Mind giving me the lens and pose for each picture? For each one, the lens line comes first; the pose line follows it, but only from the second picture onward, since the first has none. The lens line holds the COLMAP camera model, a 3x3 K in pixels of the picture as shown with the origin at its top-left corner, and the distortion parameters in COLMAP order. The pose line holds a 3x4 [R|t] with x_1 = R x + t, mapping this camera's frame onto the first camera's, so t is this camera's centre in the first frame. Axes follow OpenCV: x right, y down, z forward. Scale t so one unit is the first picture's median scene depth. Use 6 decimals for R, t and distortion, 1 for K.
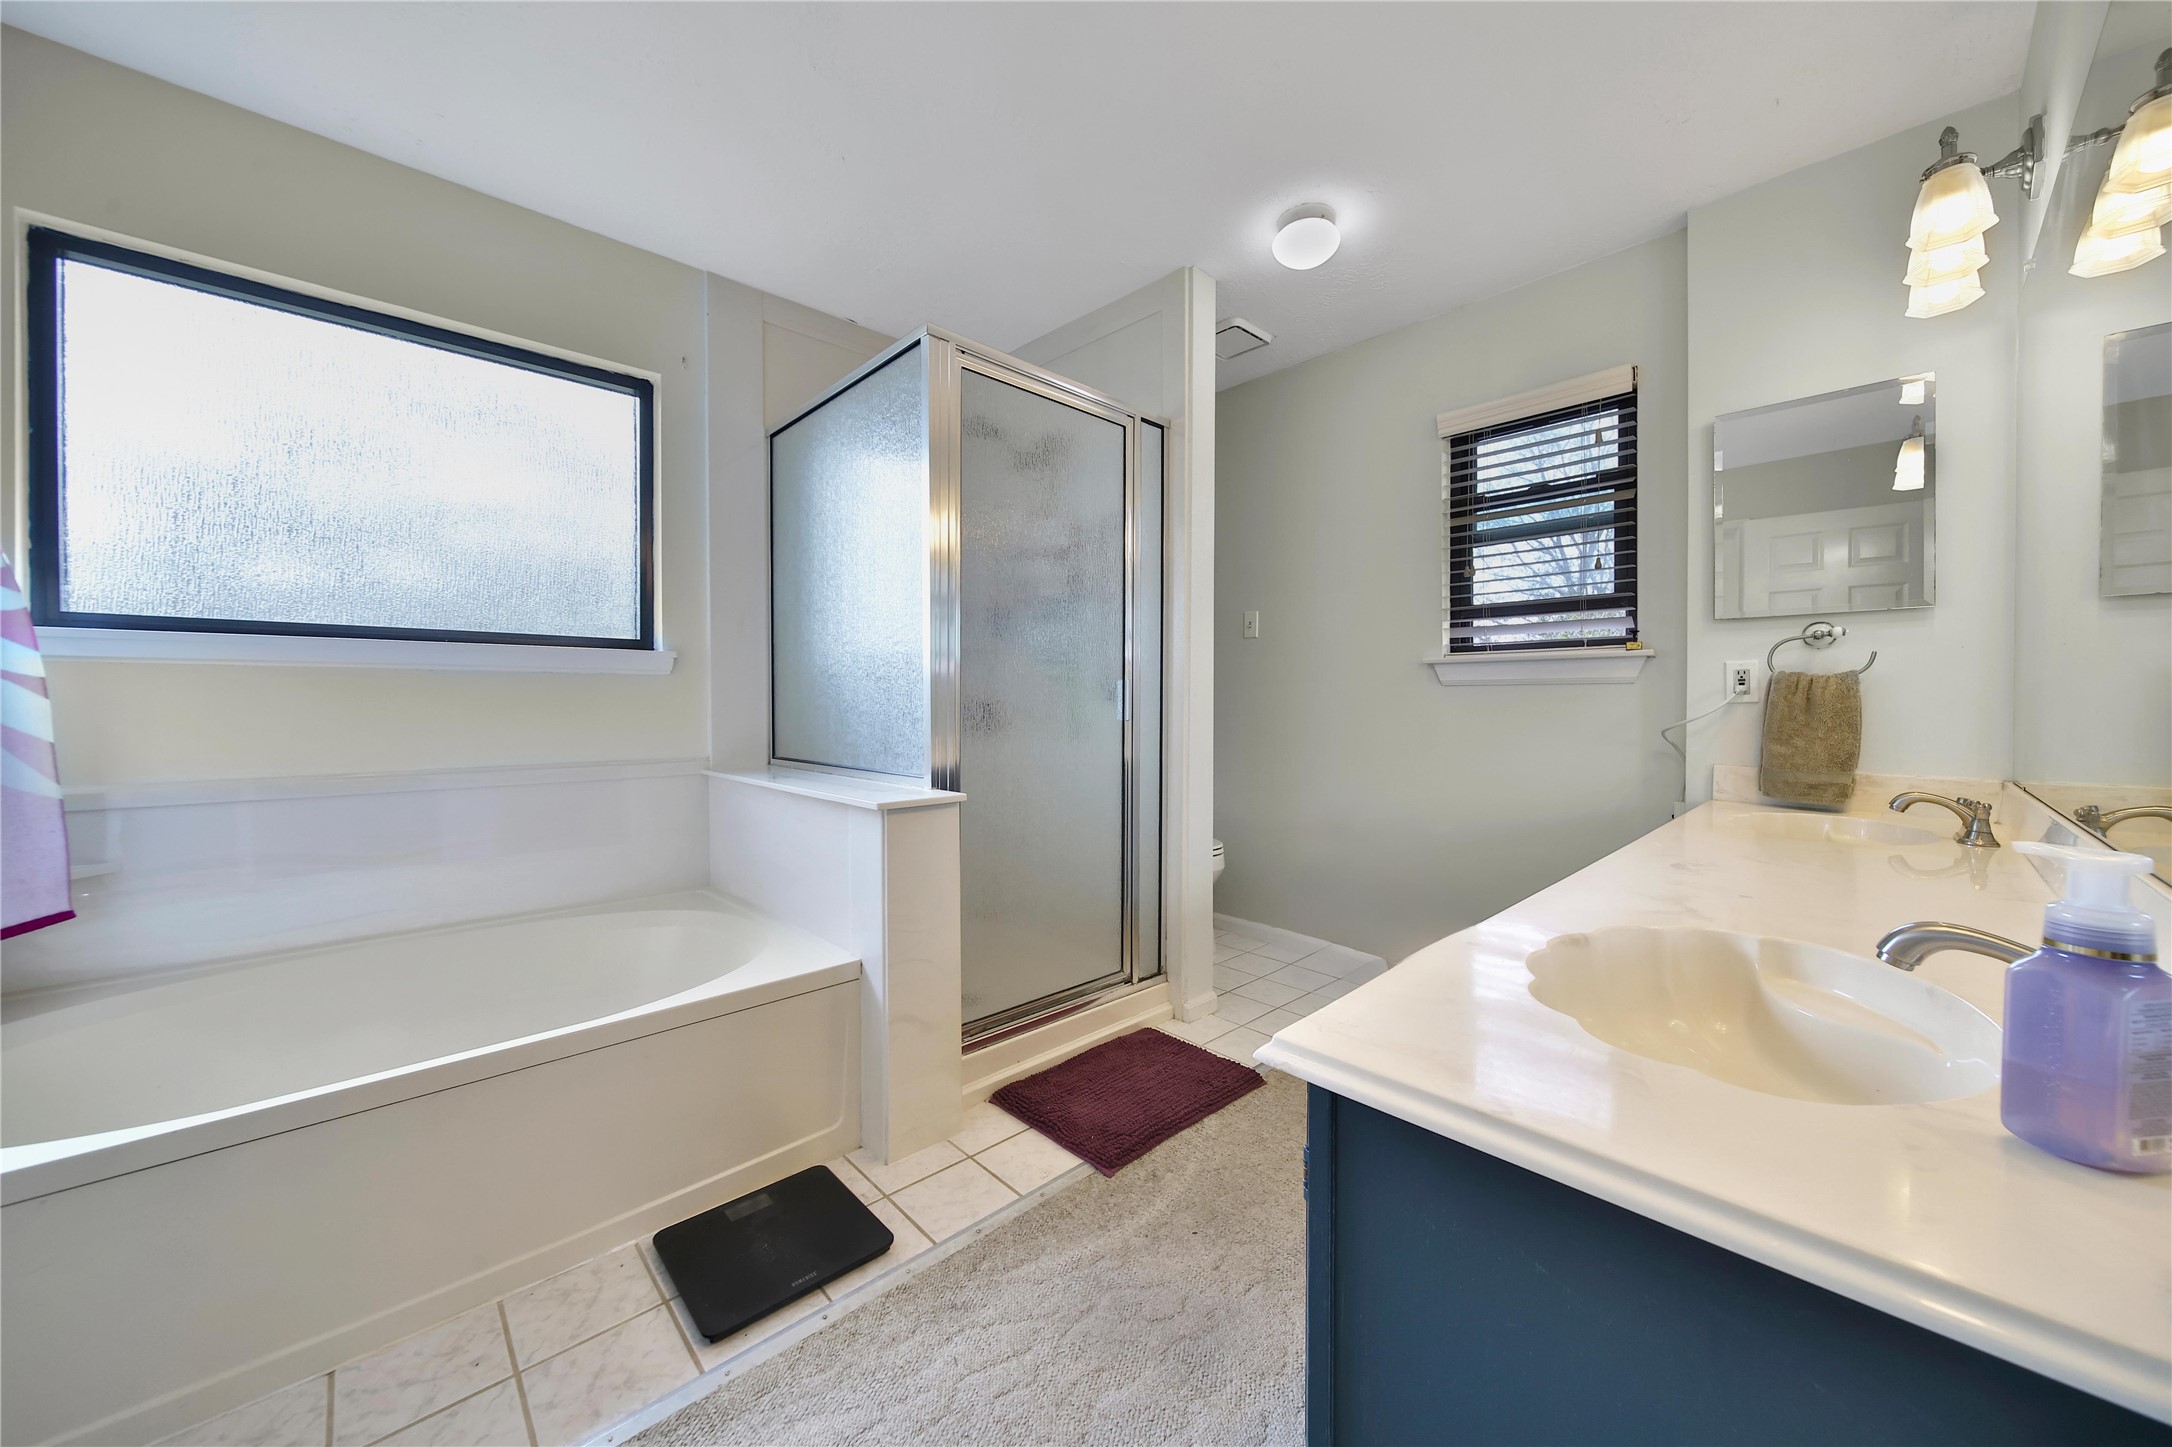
lens RADIAL K [[790.6, 0, 1103.2], [0, 790.6, 708.0], [0, 0, 1]] dist [-0.002703, -0.000203]
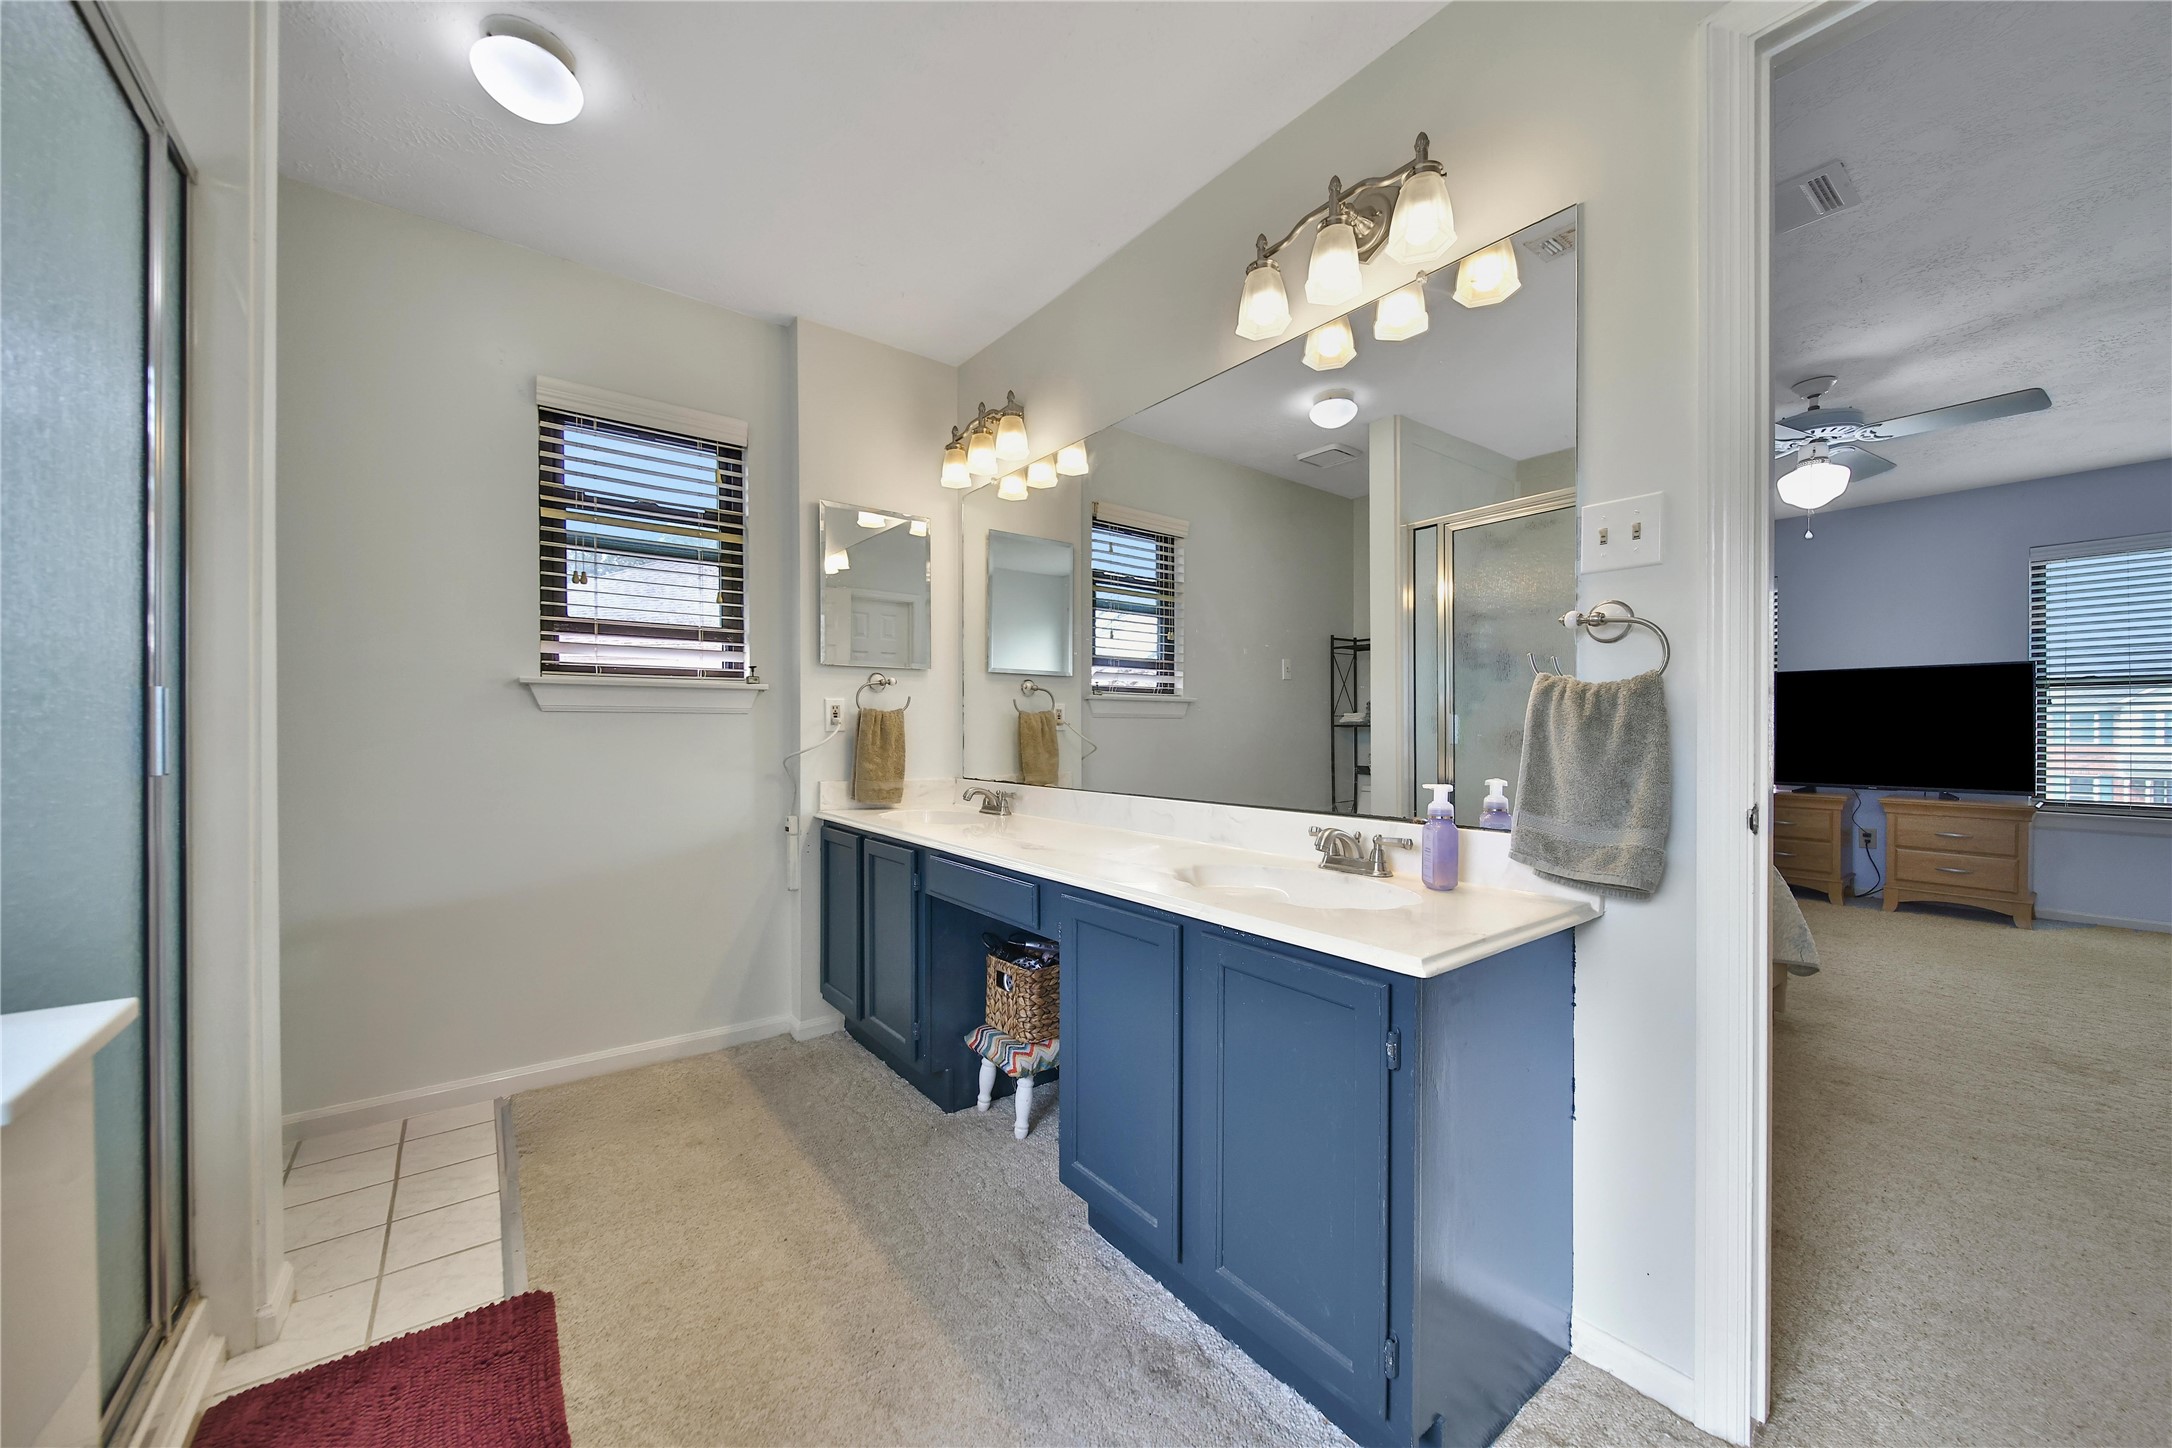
lens RADIAL K [[790.6, 0, 1103.8], [0, 790.6, 730.3], [0, 0, 1]] dist [-0.002703, -0.000203]
pose [[0.092735, -0.002056, 0.995689, -0.356919], [0.008932, 0.999959, 0.001233, -0.005213], [-0.995651, 0.008780, 0.092749, 0.391253]]
